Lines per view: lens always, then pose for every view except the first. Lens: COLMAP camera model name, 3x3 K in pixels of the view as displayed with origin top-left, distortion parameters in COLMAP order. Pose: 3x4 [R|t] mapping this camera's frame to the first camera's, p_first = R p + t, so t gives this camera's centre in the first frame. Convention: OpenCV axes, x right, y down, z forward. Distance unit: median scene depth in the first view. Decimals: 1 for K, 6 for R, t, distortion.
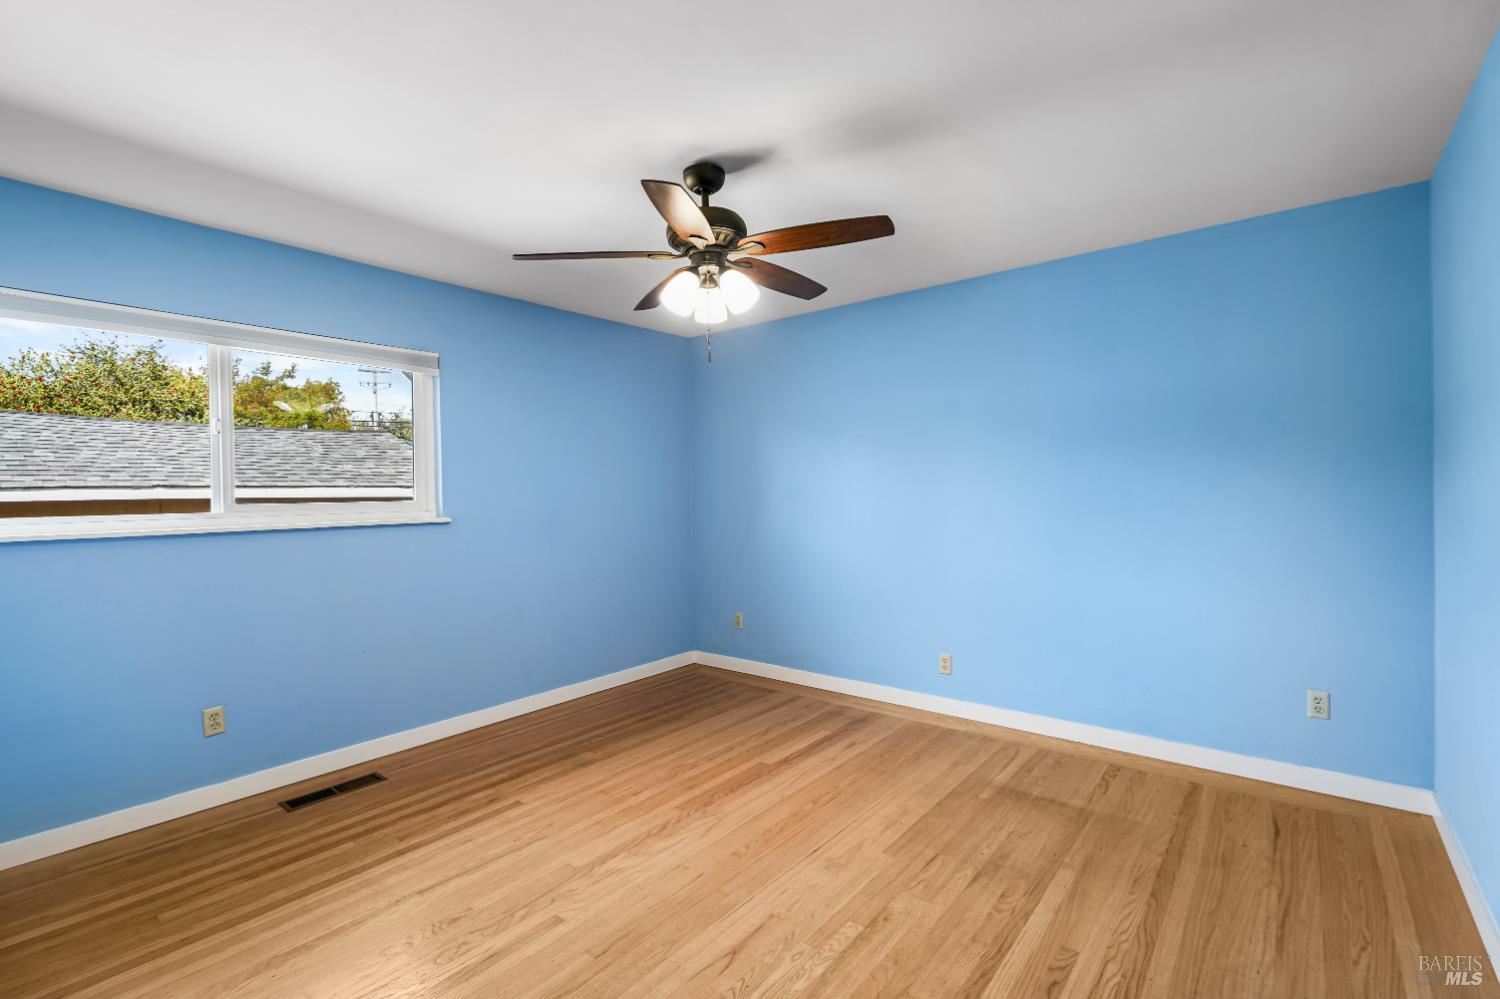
lens RADIAL K [[686.0, 0, 751.6], [0, 686.0, 498.7], [0, 0, 1]] dist [0.000377, 0.000072]
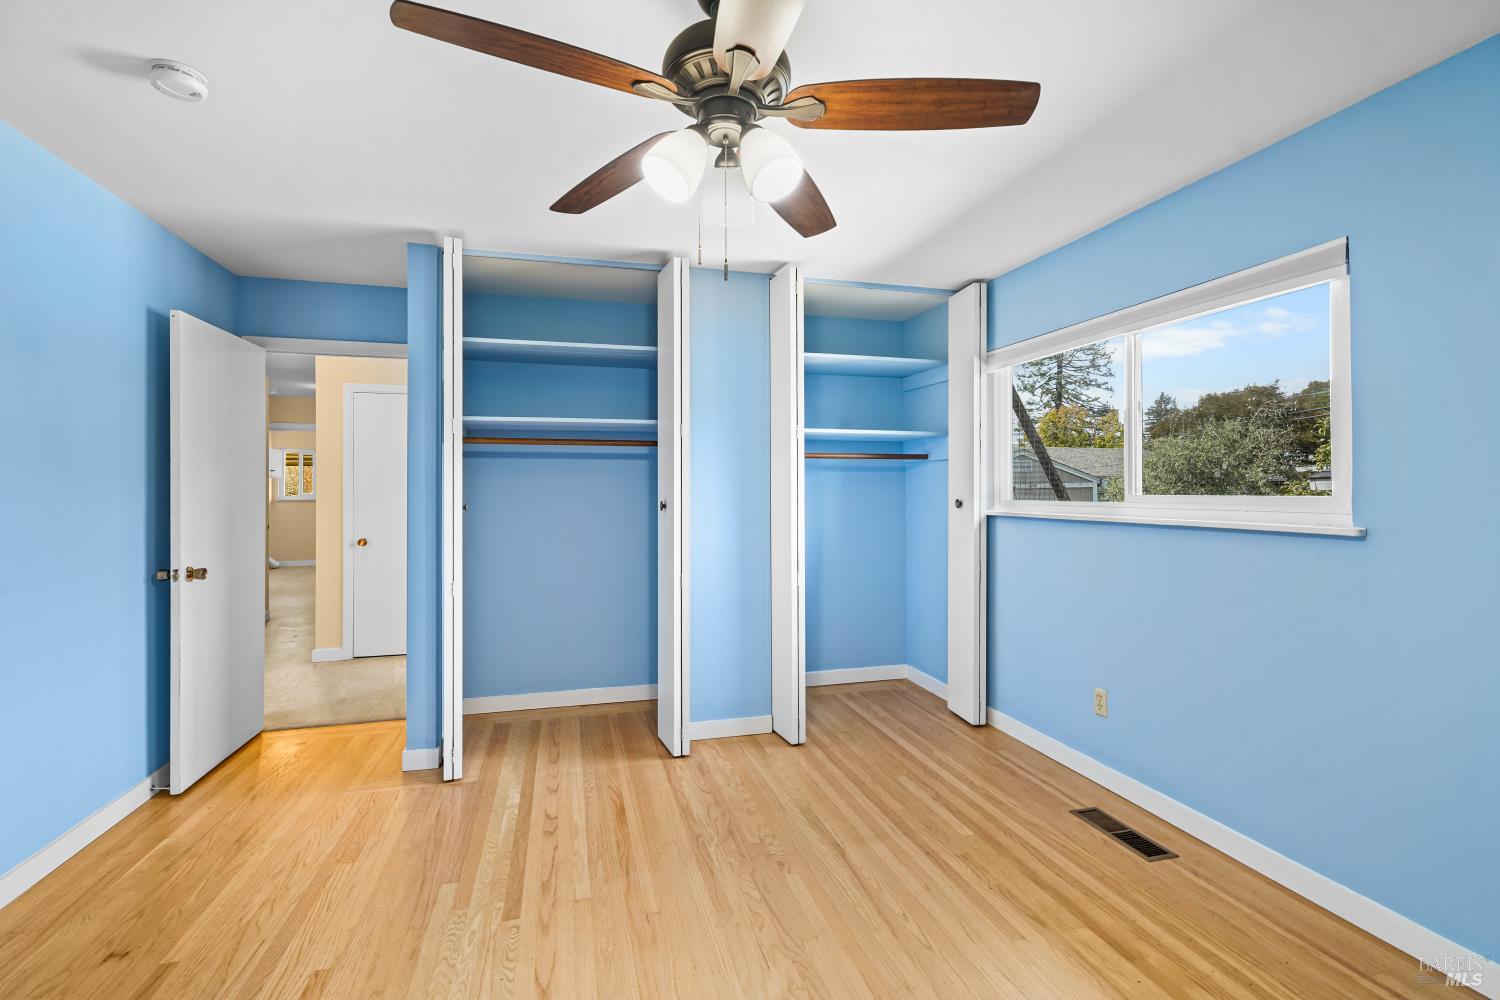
lens RADIAL K [[686.0, 0, 753.1], [0, 686.0, 490.4], [0, 0, 1]] dist [0.000377, 0.000072]
pose [[-0.587776, 0.015372, -0.808878, 0.424424], [0.001743, 0.999841, 0.017734, -0.020031], [0.809022, 0.009014, -0.587710, 1.374806]]
